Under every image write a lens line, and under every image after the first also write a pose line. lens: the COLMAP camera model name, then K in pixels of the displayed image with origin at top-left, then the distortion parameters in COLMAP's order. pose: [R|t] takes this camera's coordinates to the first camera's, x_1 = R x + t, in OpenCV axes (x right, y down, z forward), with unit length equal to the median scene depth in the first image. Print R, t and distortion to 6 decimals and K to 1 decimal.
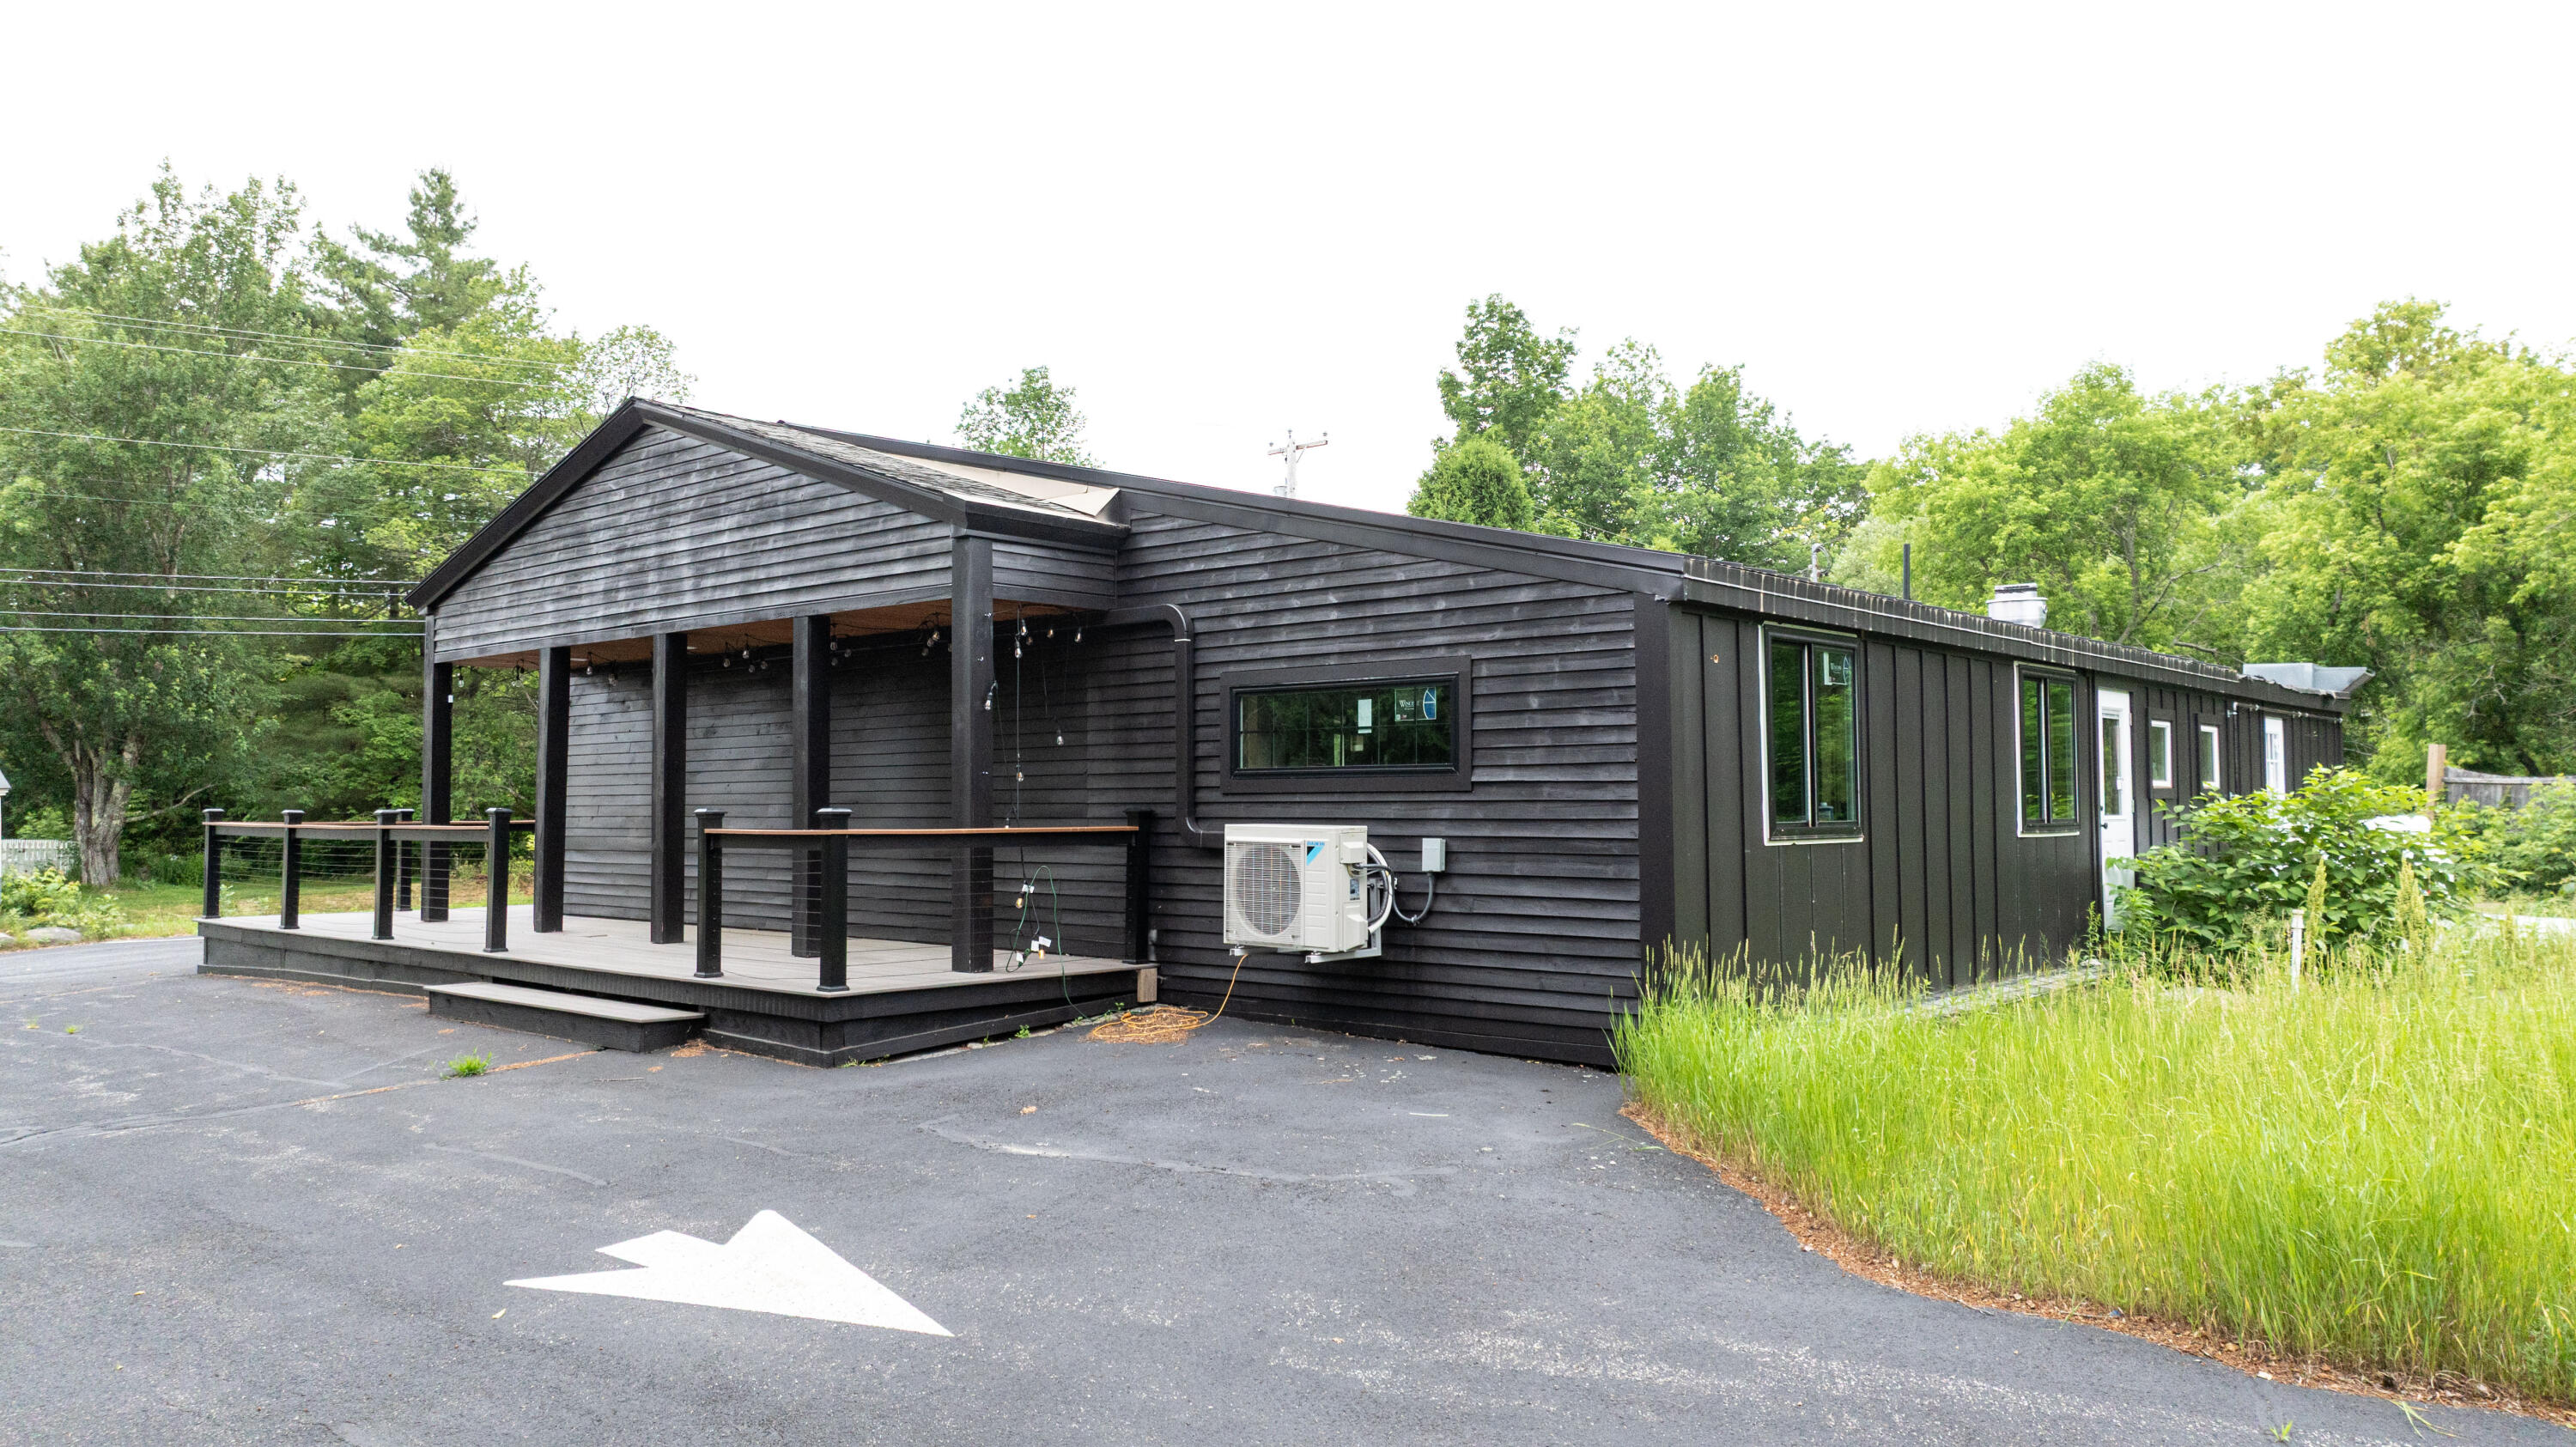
lens RADIAL K [[1837.0, 0, 1288.0], [0, 1837.0, 723.5], [0, 0, 1]] dist [-0.028843, 0.033320]
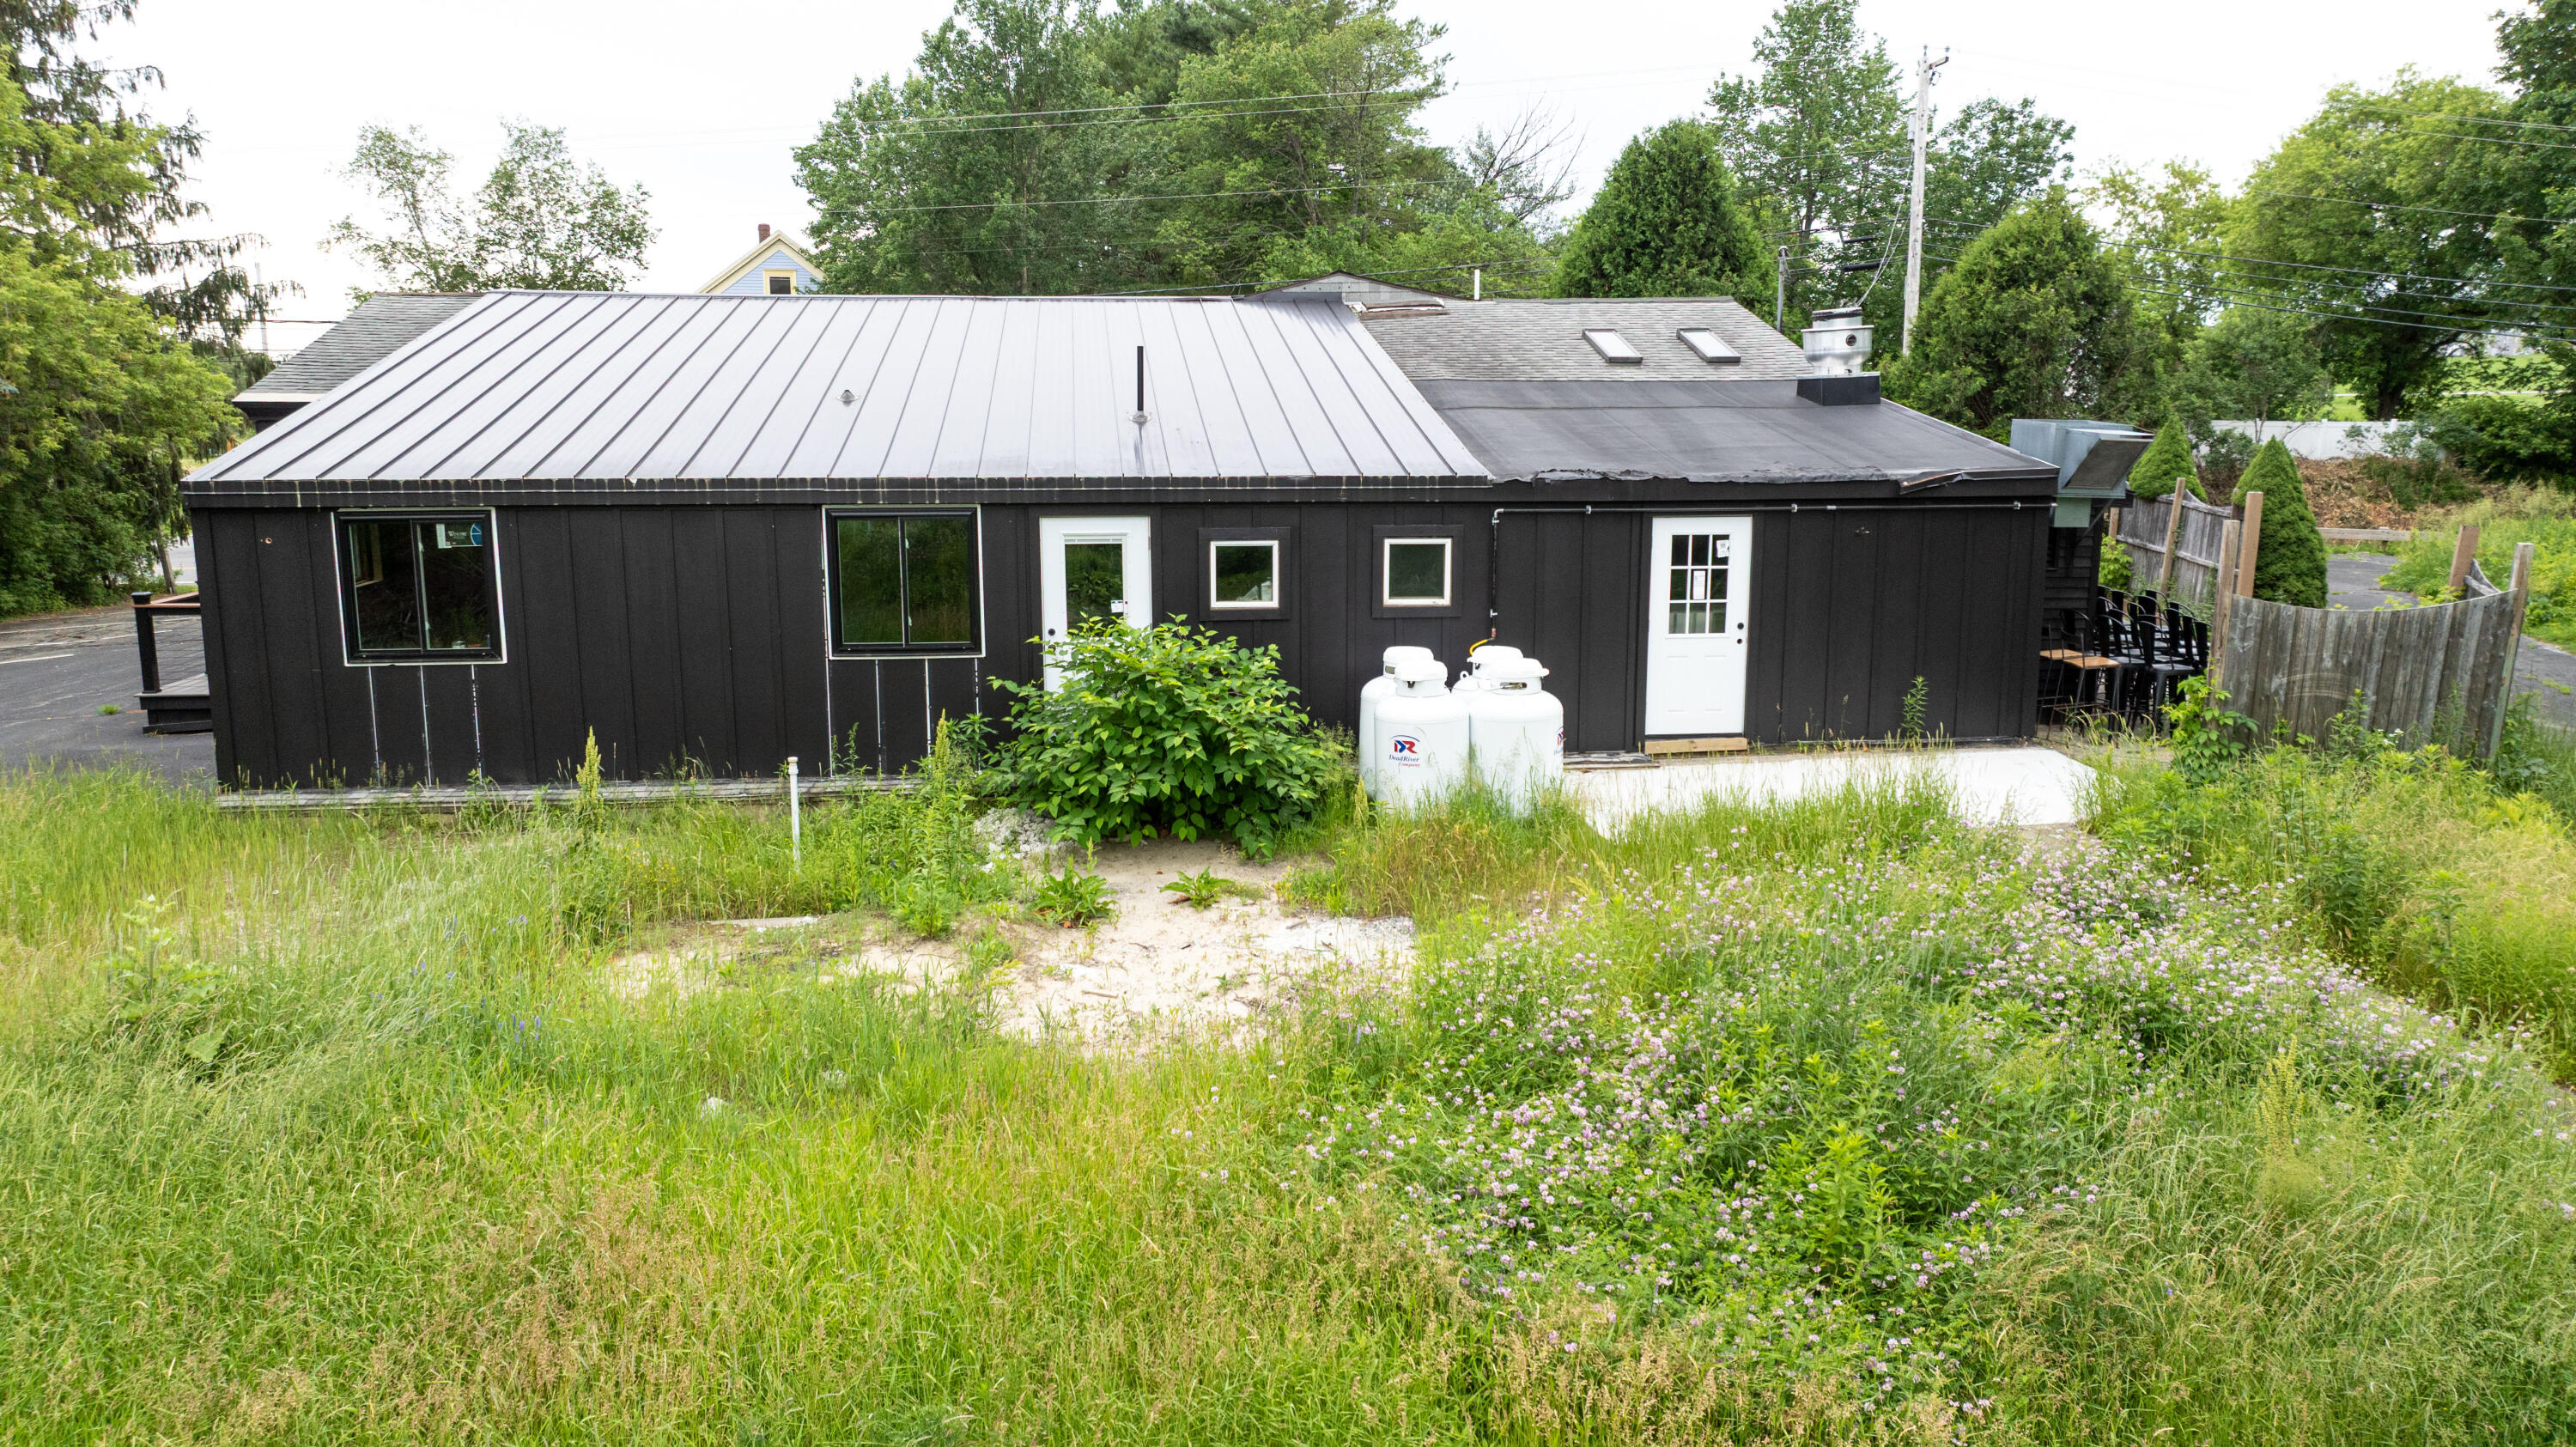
lens RADIAL K [[1837.0, 0, 1288.0], [0, 1837.0, 723.5], [0, 0, 1]] dist [-0.028843, 0.033320]
pose [[0.728993, 0.127383, -0.672565, 0.362550], [0.029954, 0.975655, 0.217255, -0.036694], [0.683866, -0.178524, 0.707430, 0.097589]]
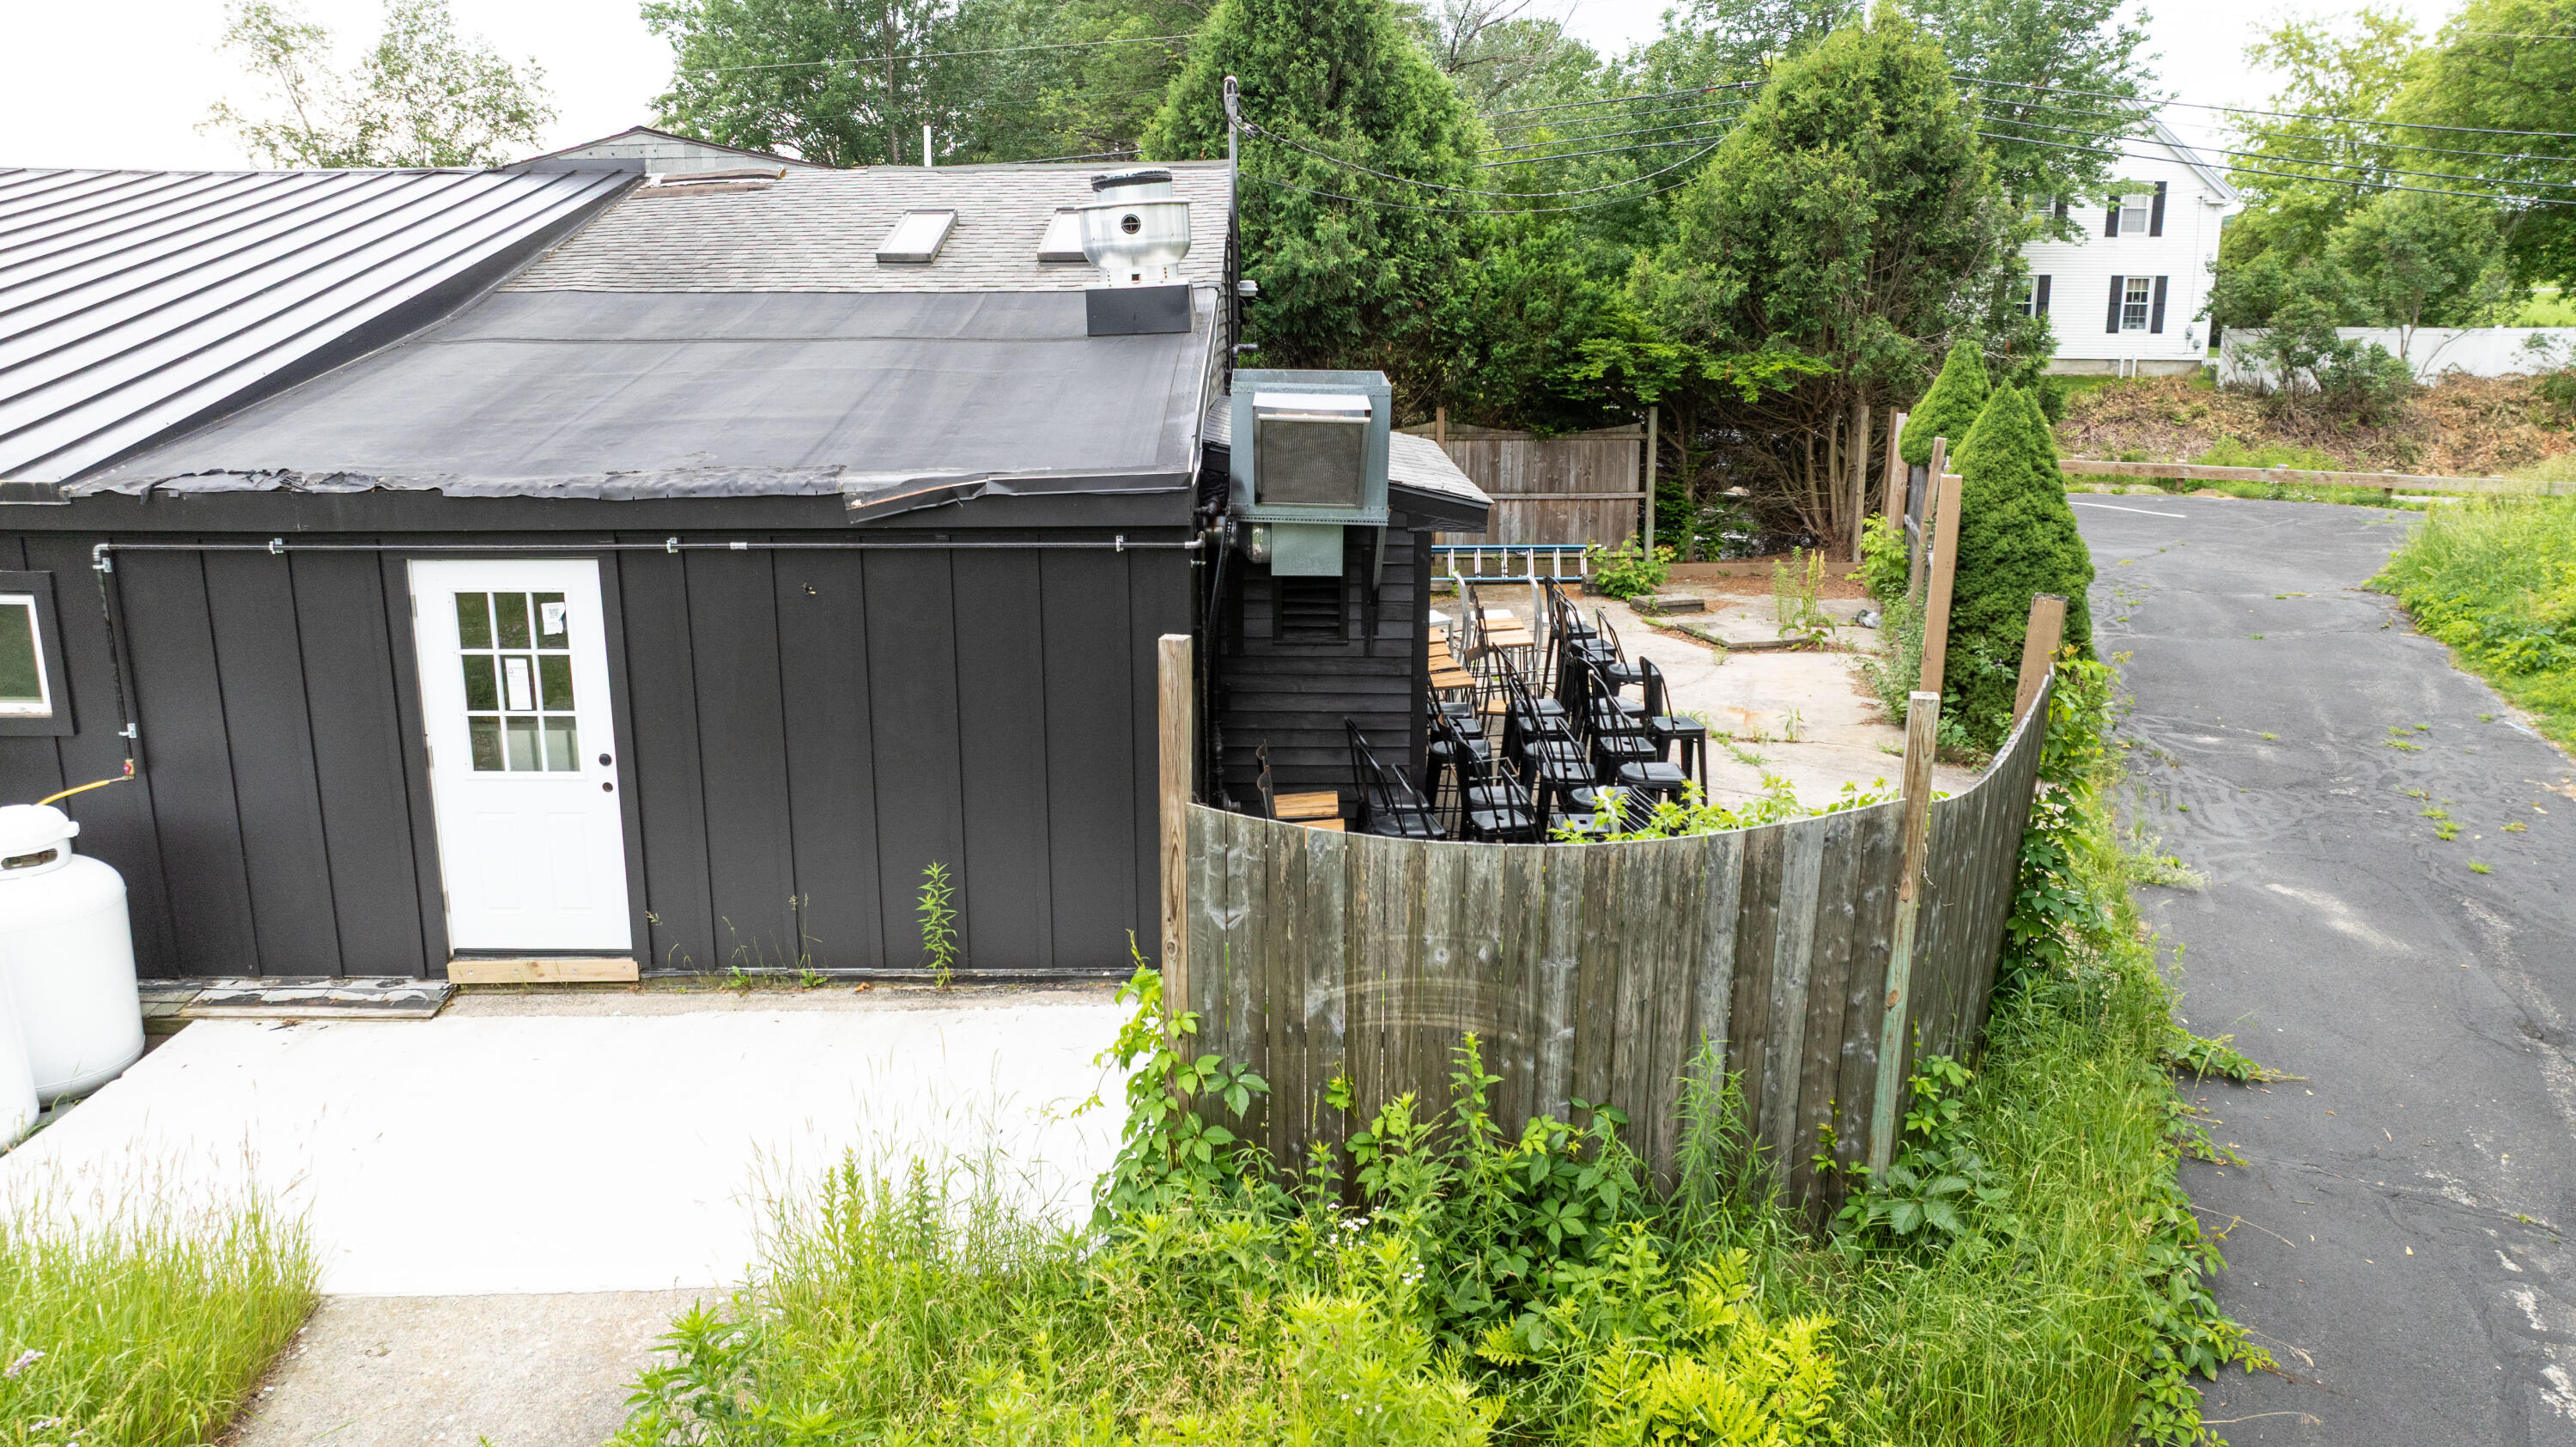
lens RADIAL K [[1812.5, 0, 1299.9], [0, 1812.5, 734.4], [0, 0, 1]] dist [-0.056916, 0.094717]
pose [[0.641483, 0.191967, -0.742731, 0.370856], [0.033333, 0.960295, 0.276988, -0.028761], [0.766413, -0.202441, 0.609614, 0.325837]]
